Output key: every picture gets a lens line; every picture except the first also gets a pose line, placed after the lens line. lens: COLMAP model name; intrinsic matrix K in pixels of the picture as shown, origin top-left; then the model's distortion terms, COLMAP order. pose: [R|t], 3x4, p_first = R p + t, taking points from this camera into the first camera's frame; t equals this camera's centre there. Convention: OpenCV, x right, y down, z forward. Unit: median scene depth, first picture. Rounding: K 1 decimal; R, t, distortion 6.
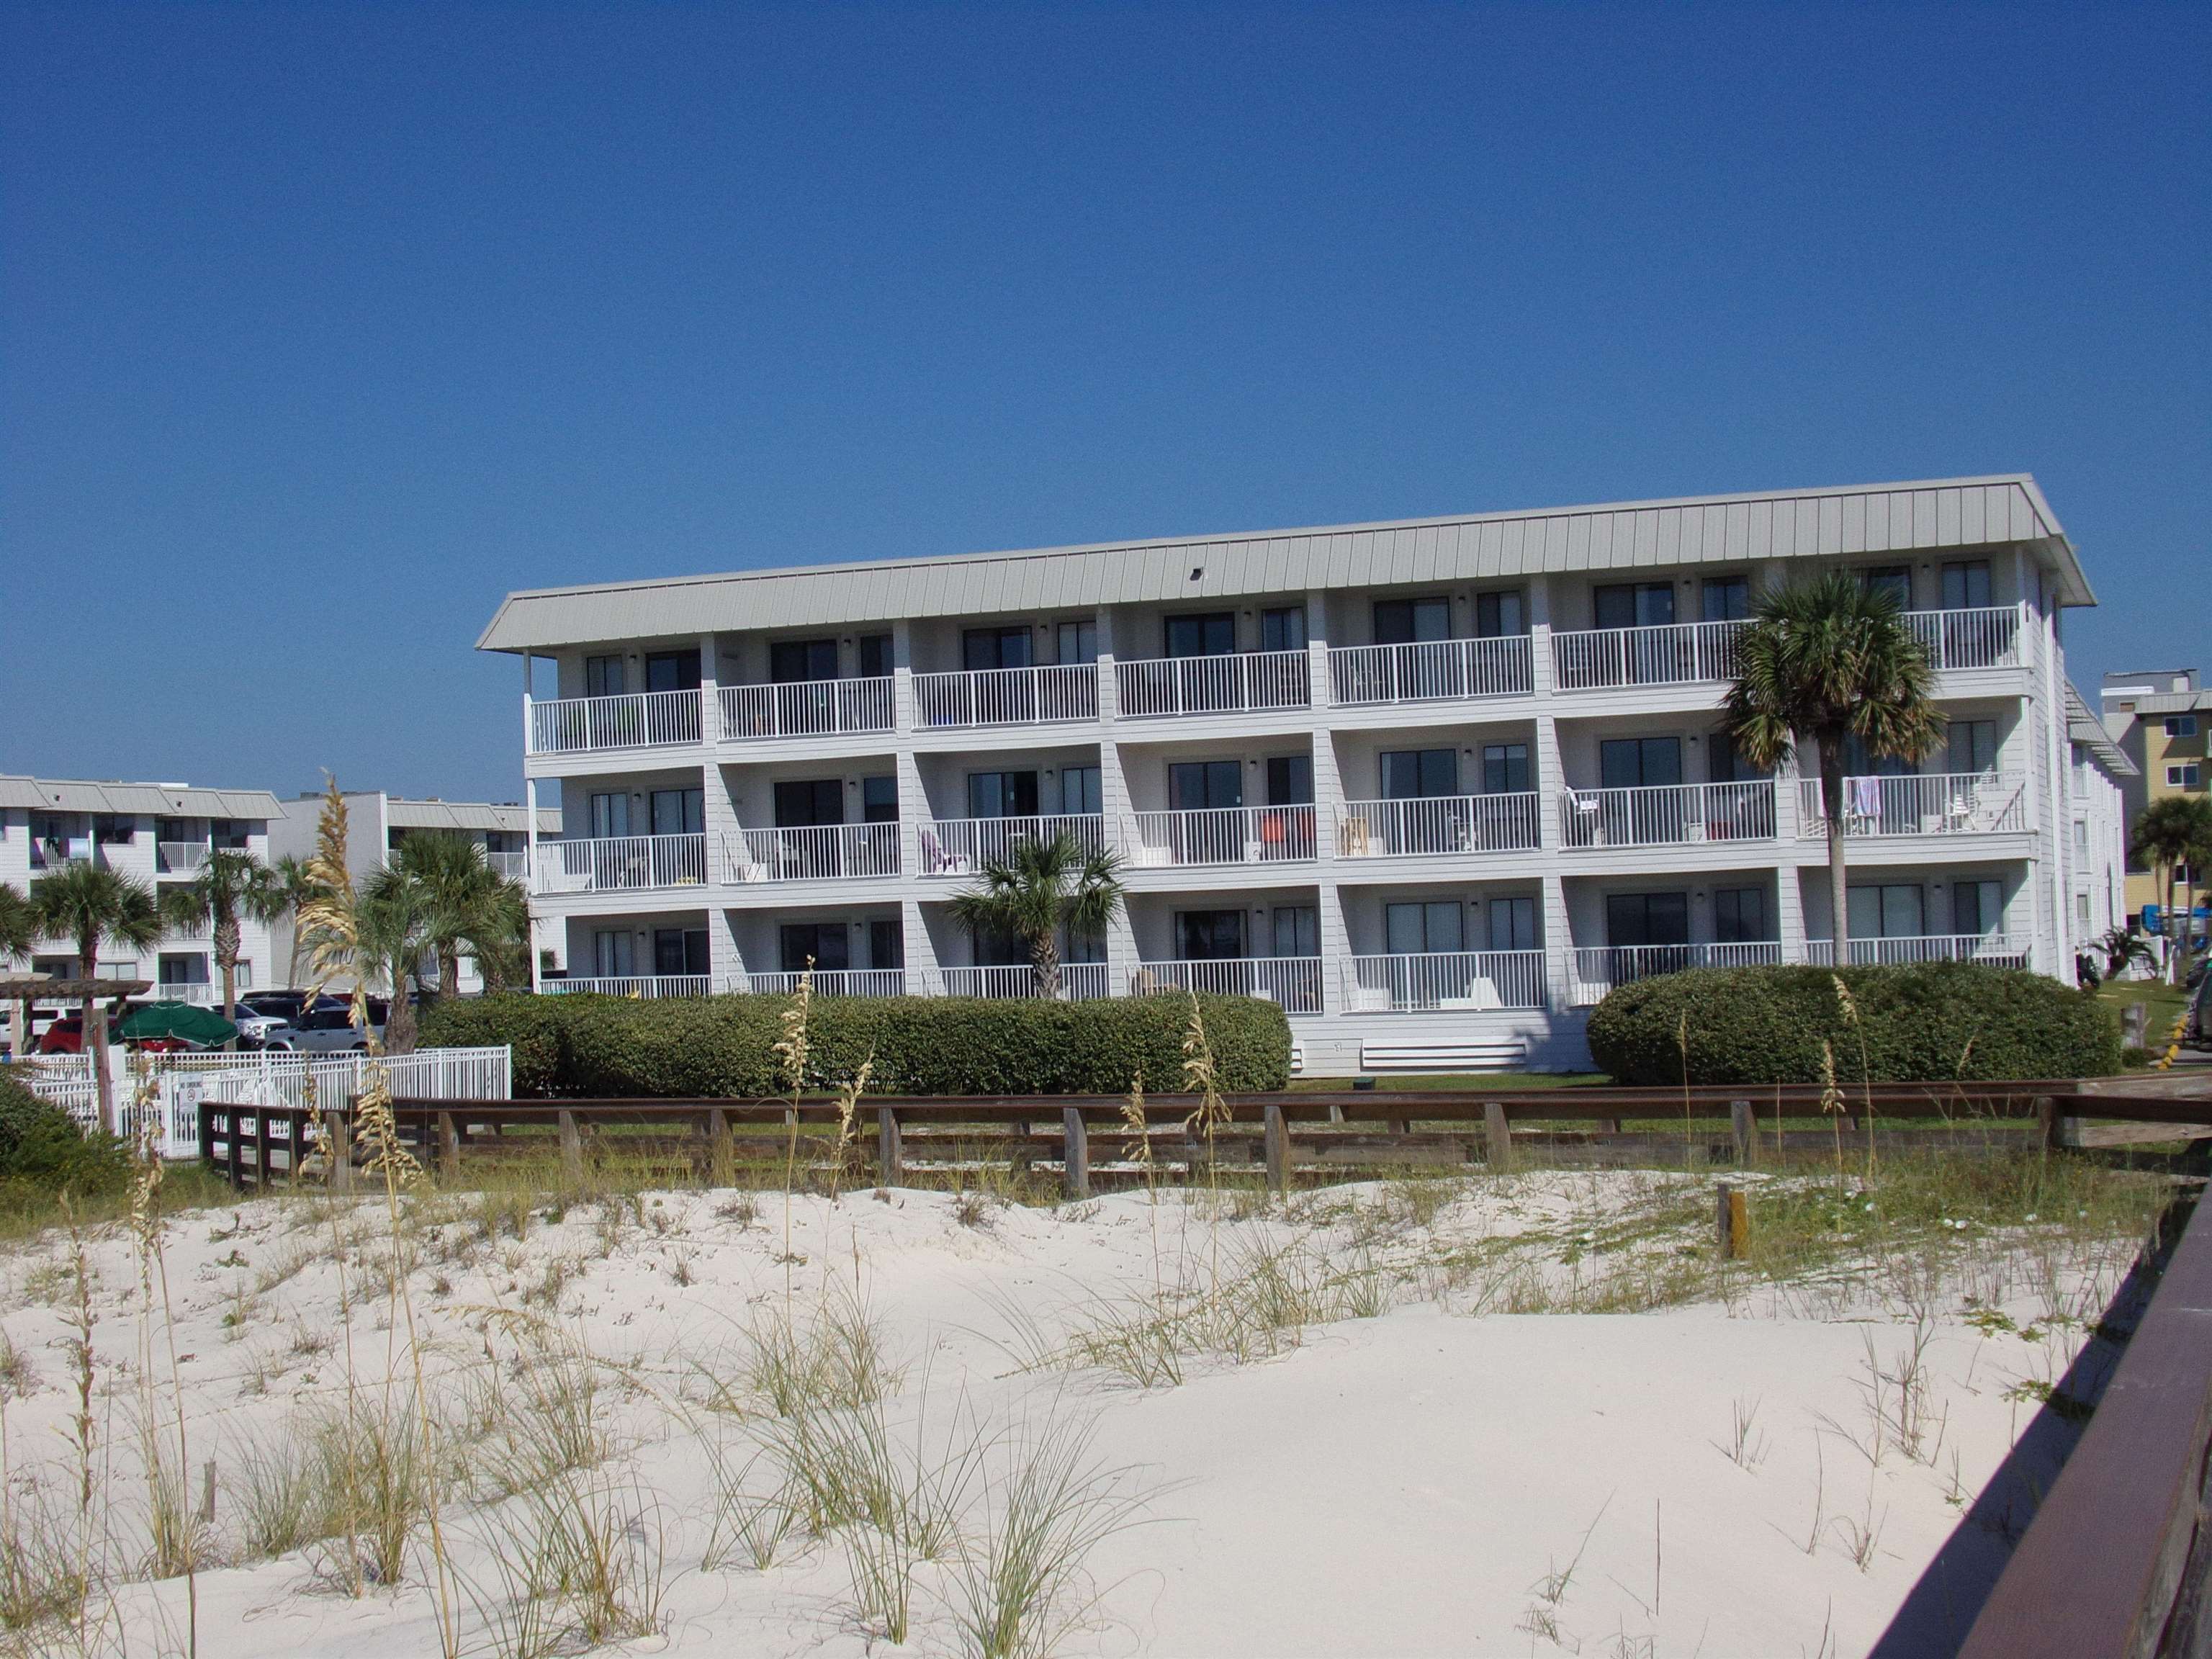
lens RADIAL K [[3085.8, 0, 1106.0], [0, 3085.8, 829.5], [0, 0, 1]] dist [-0.002743, -0.042027]
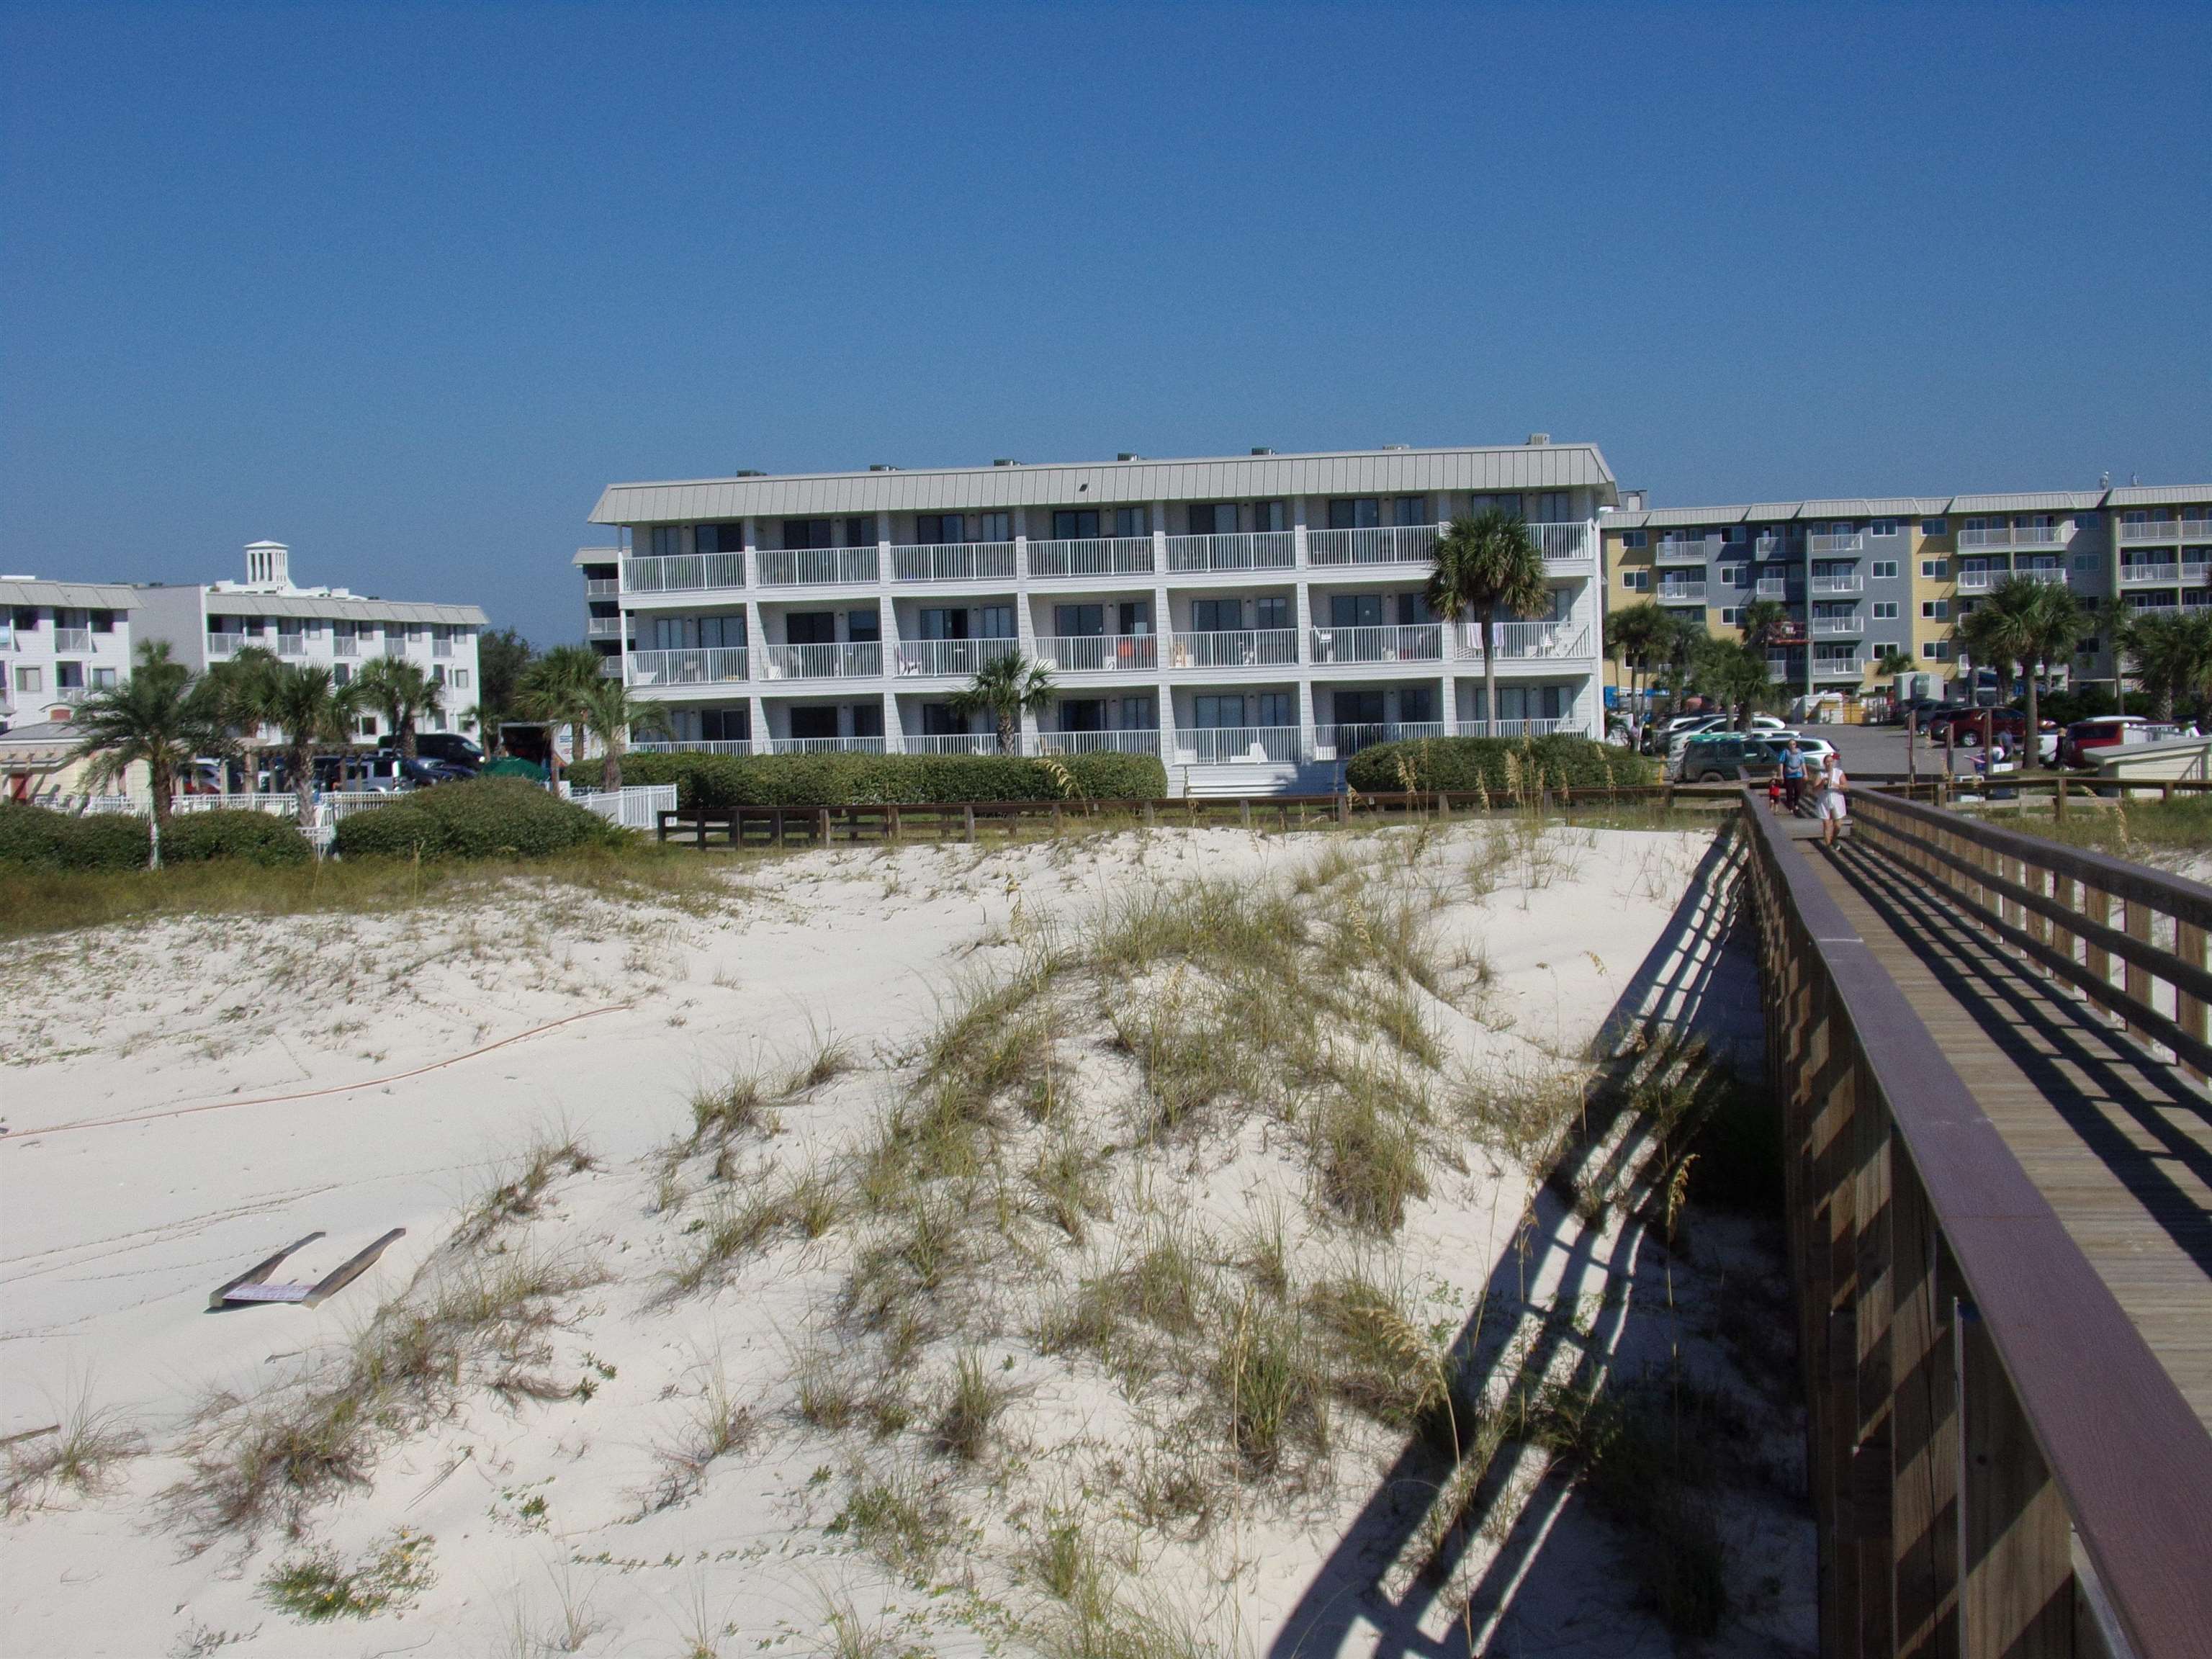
lens RADIAL K [[3085.8, 0, 1106.0], [0, 3085.8, 829.5], [0, 0, 1]] dist [-0.002743, -0.042027]
pose [[0.984431, -0.002596, 0.175754, -0.237100], [-0.010879, 0.997074, 0.075660, -0.027943], [-0.175436, -0.076394, 0.981522, -0.566239]]
